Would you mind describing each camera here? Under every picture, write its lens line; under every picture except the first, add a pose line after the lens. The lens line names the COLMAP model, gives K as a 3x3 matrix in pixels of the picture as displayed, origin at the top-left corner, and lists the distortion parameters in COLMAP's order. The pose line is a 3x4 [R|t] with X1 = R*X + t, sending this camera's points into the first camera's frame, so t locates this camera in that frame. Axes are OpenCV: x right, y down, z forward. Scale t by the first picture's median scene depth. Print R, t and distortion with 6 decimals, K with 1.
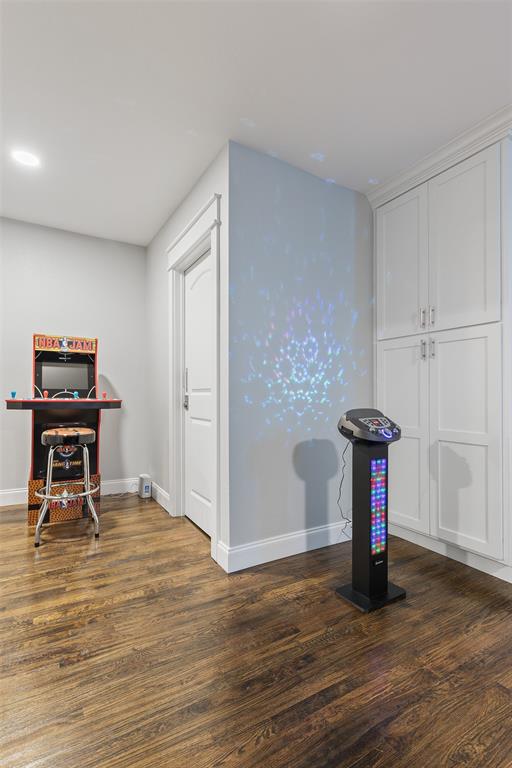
lens RADIAL K [[368.9, 0, 255.3], [0, 368.9, 386.7], [0, 0, 1]] dist [0.002382, 0.000480]
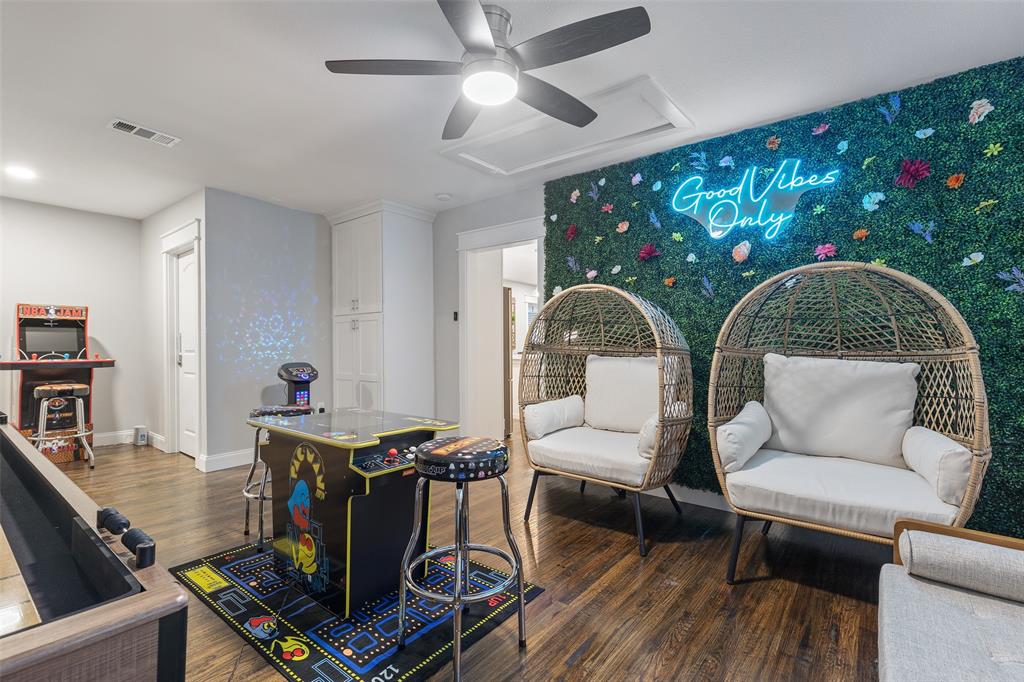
lens RADIAL K [[457.9, 0, 516.0], [0, 457.9, 338.0], [0, 0, 1]] dist [0.003087, -0.000796]
pose [[0.928070, -0.003811, 0.372386, 0.303266], [0.001766, 0.999981, 0.005831, -0.043254], [-0.372401, -0.004754, 0.928060, -0.902793]]
